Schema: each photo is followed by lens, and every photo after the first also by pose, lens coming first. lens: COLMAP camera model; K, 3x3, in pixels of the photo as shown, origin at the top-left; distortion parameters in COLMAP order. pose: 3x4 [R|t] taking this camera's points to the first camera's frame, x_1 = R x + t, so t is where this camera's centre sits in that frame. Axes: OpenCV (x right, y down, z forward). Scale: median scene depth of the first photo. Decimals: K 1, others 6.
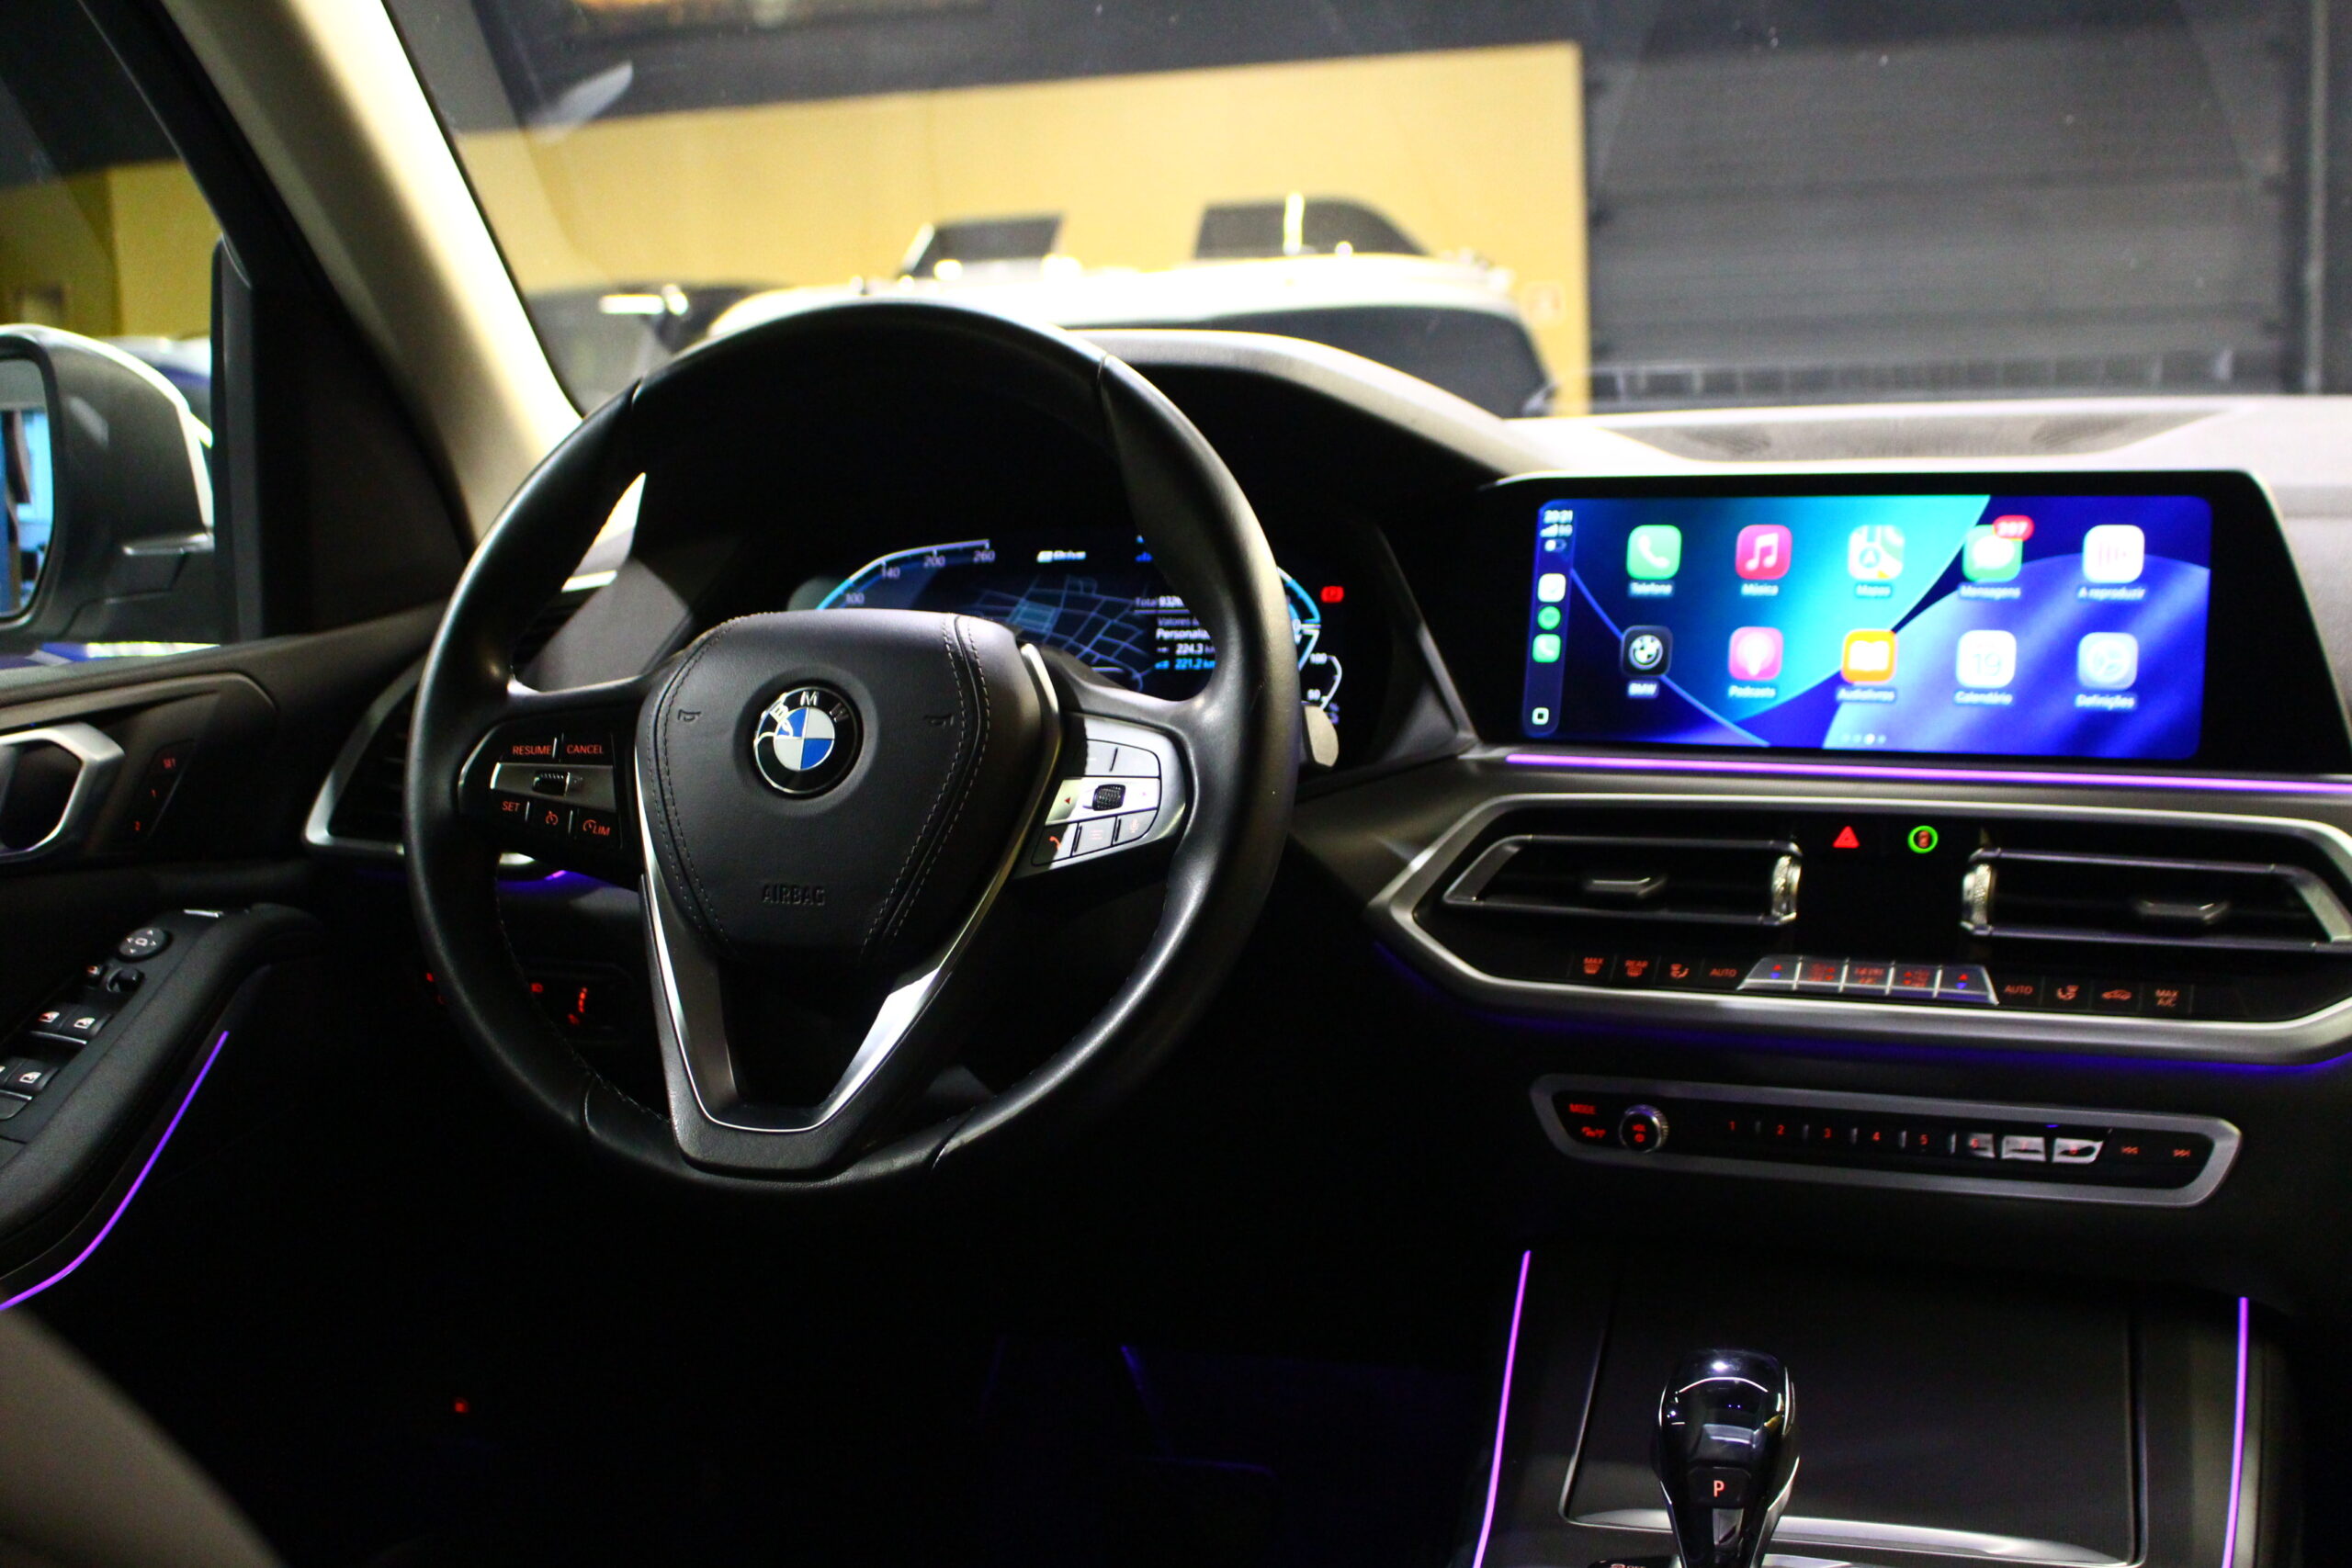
lens RADIAL K [[2740.4, 0, 1176.0], [0, 2740.4, 784.0], [0, 0, 1]] dist [-0.100156, 0.011472]
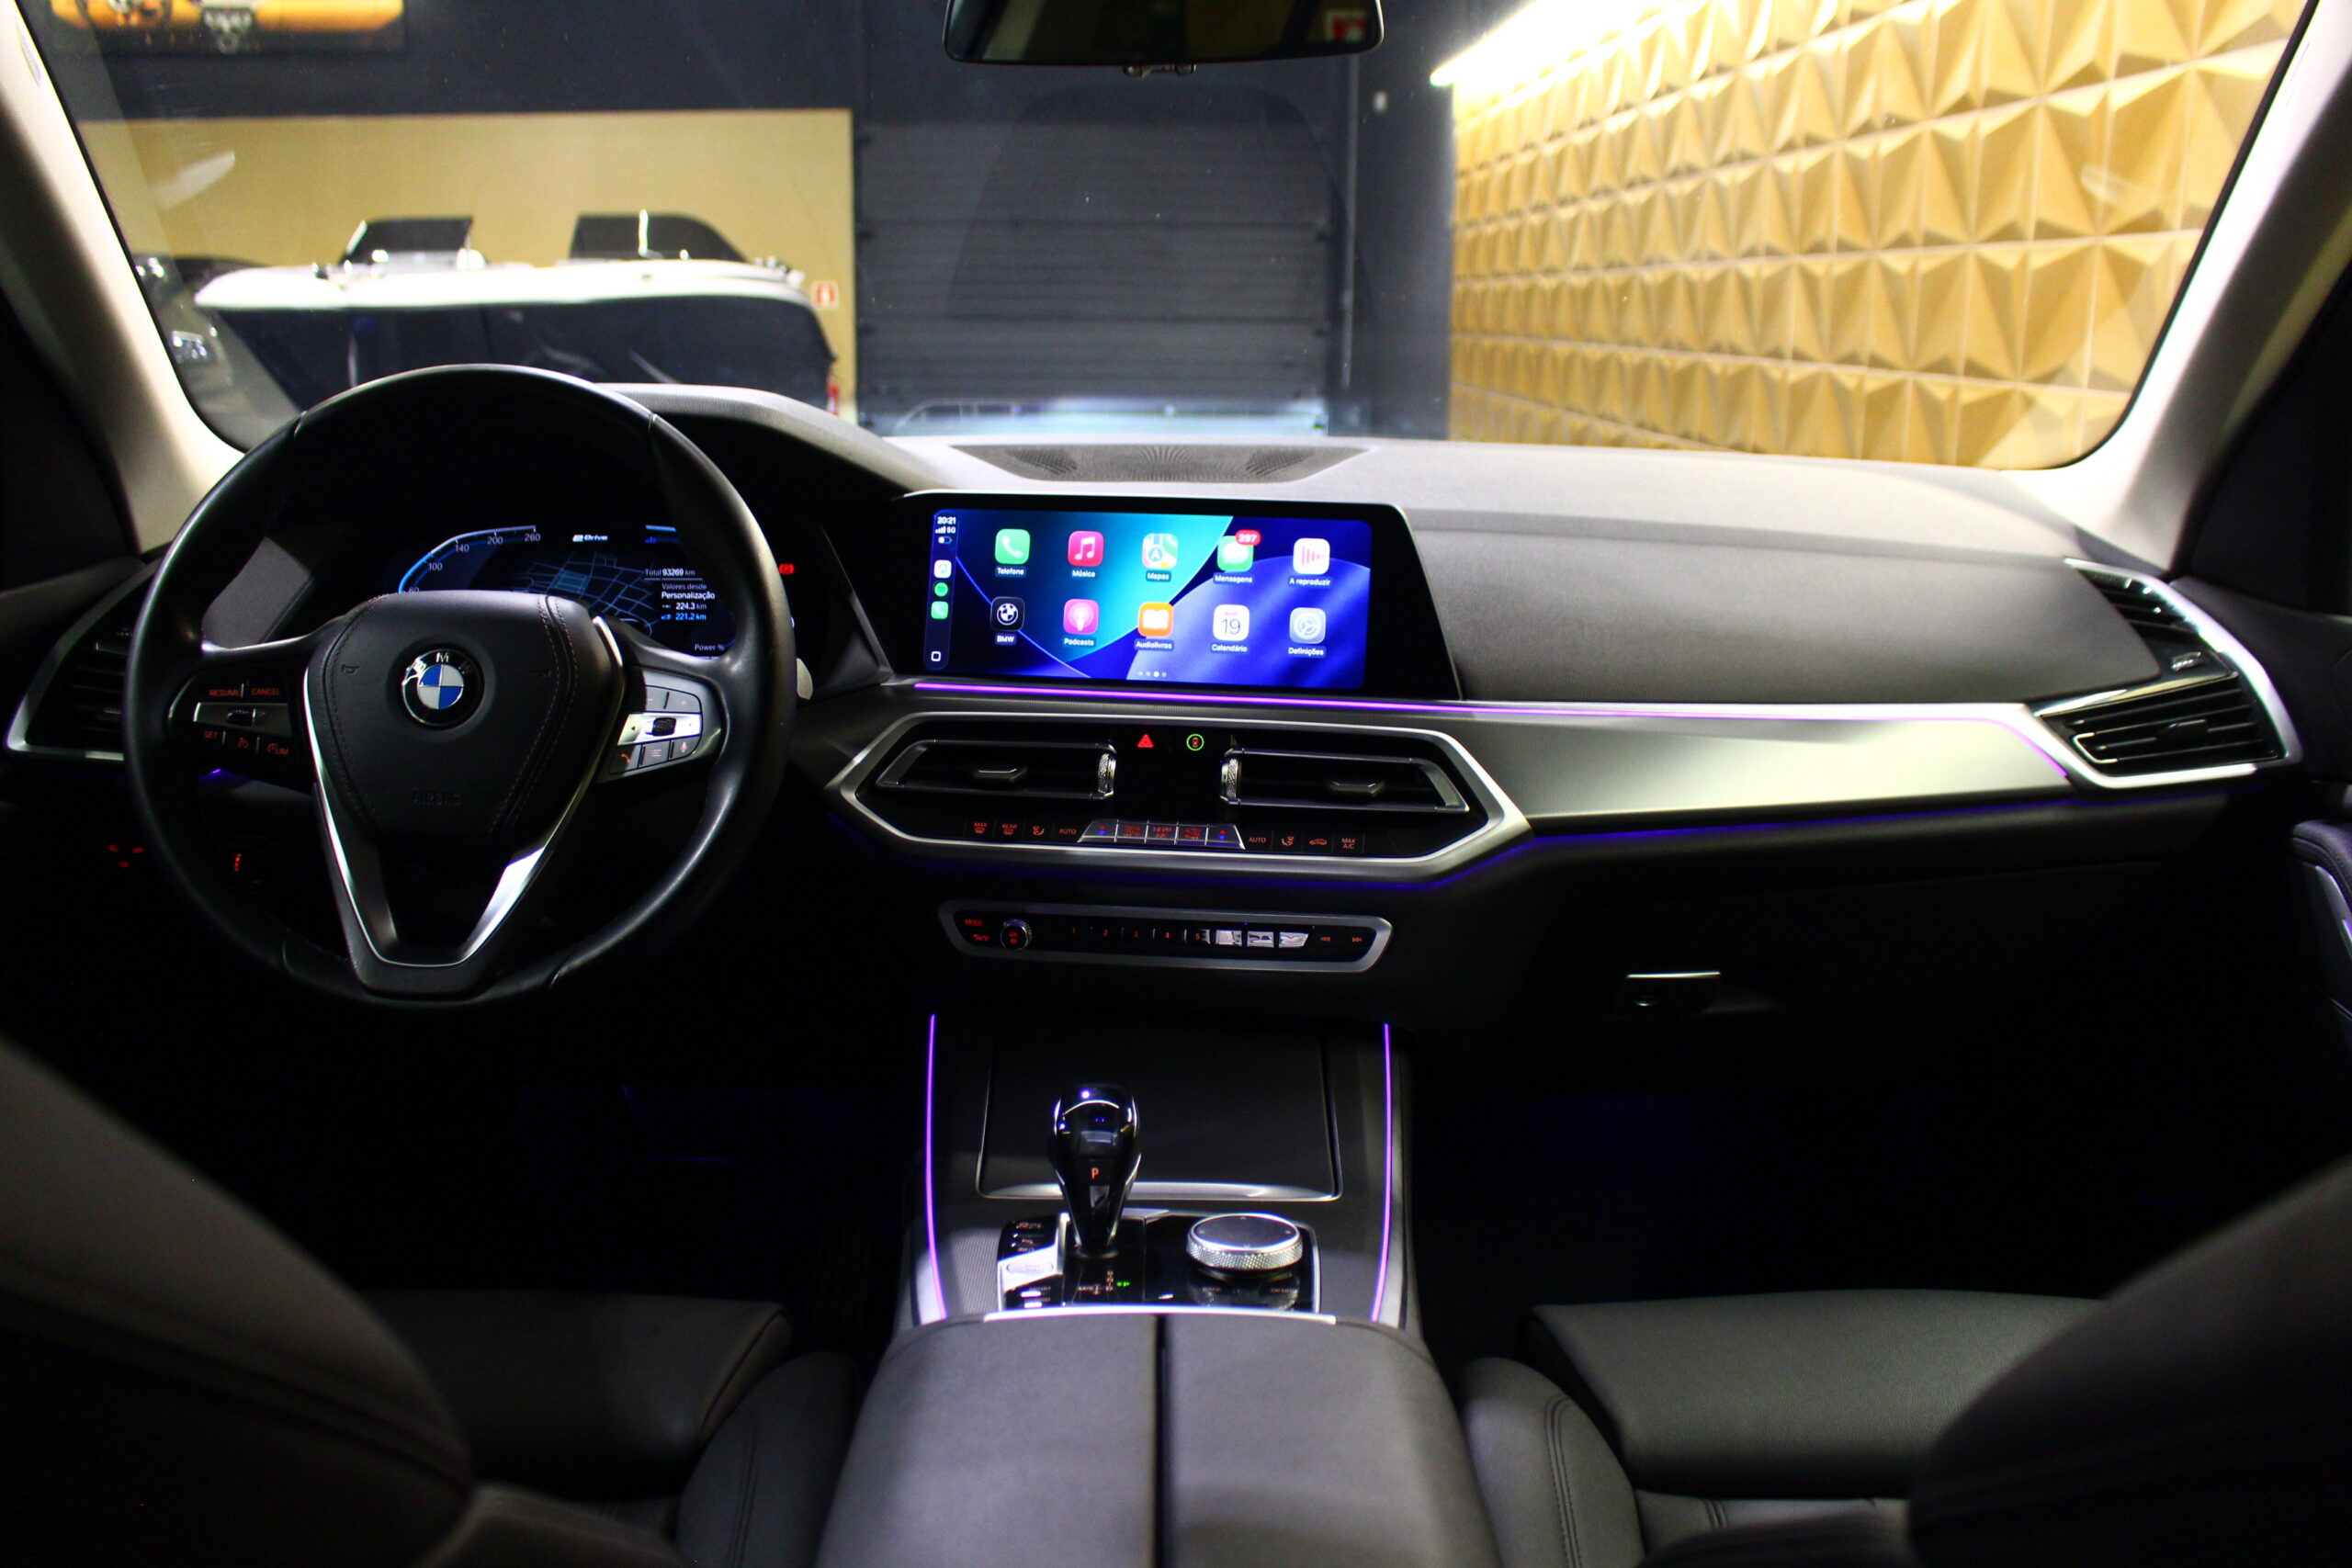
lens RADIAL K [[1960.0, 0, 1176.0], [0, 1960.0, 784.0], [0, 0, 1]] dist [-0.172864, 0.152697]
pose [[0.949341, -0.022647, 0.313431, -0.083224], [-0.001724, 0.997009, 0.077263, -0.041333], [-0.314244, -0.073890, 0.946462, -0.049497]]
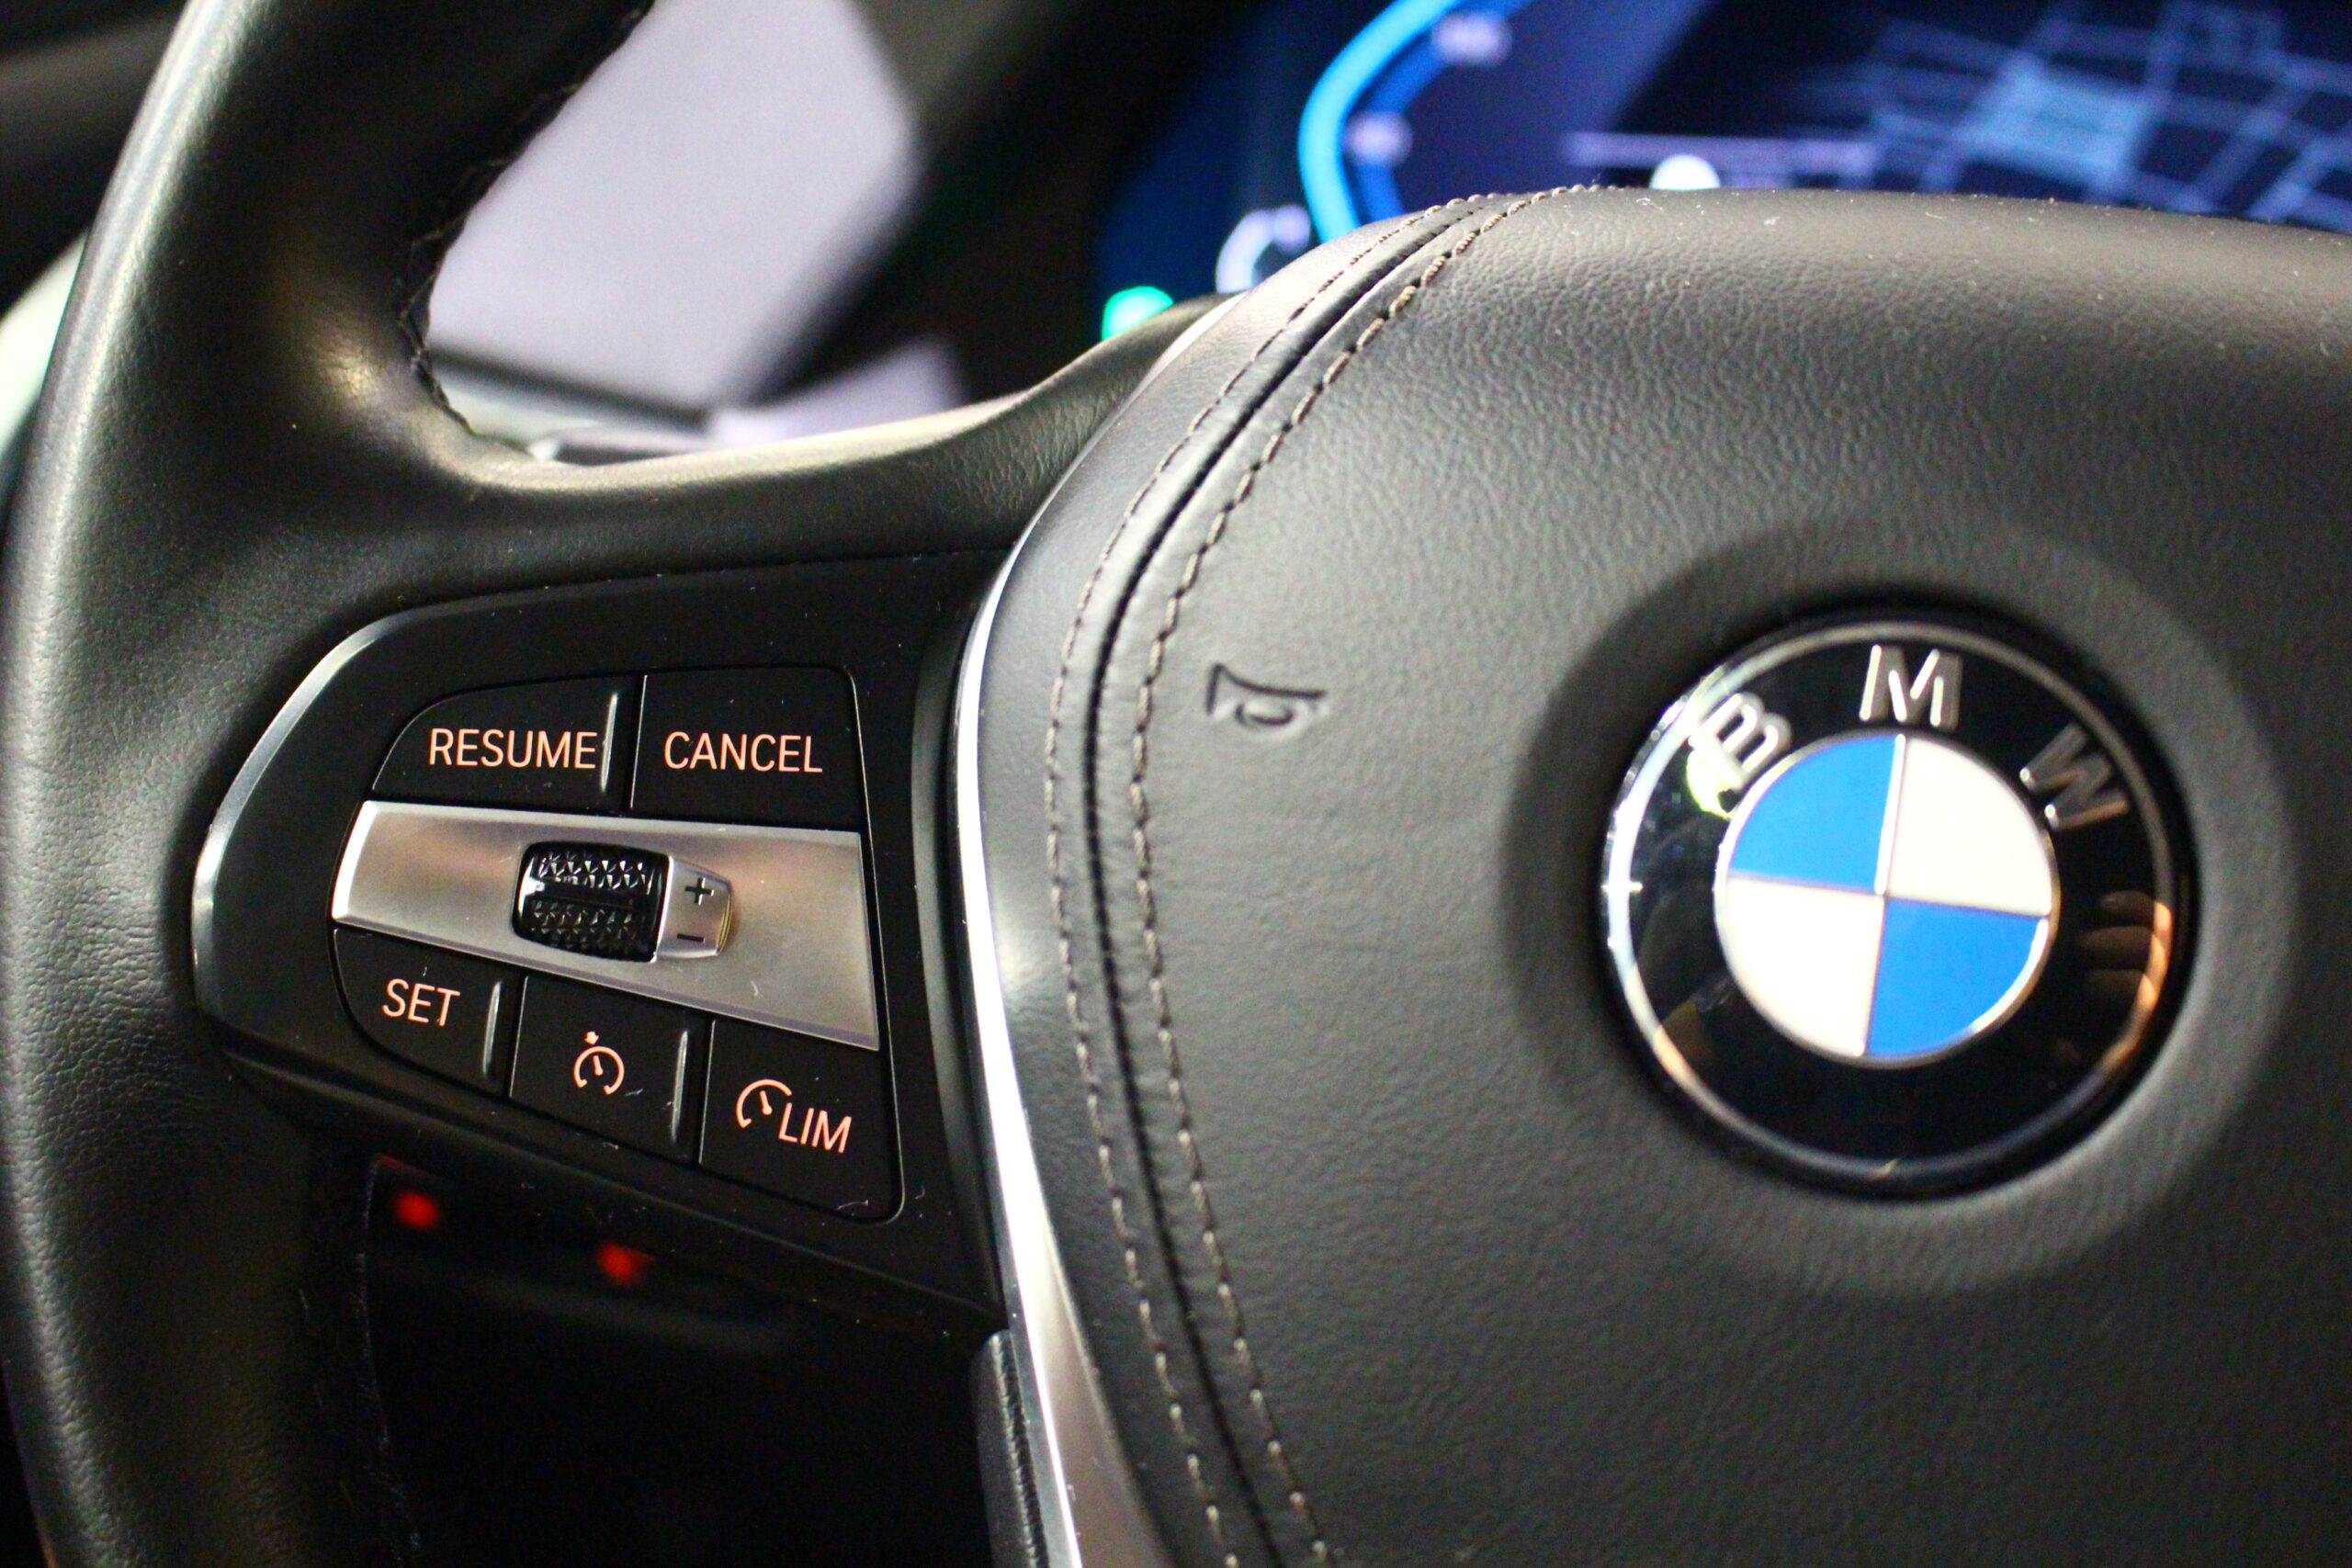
lens RADIAL K [[3166.9, 0, 1176.0], [0, 3166.9, 784.0], [0, 0, 1]] dist [0.006843, 0.014659]
pose [[0.999079, 0.042211, -0.007665, -0.179035], [-0.039840, 0.979148, 0.199203, -0.066030], [0.015914, -0.198715, 0.979928, 0.742140]]
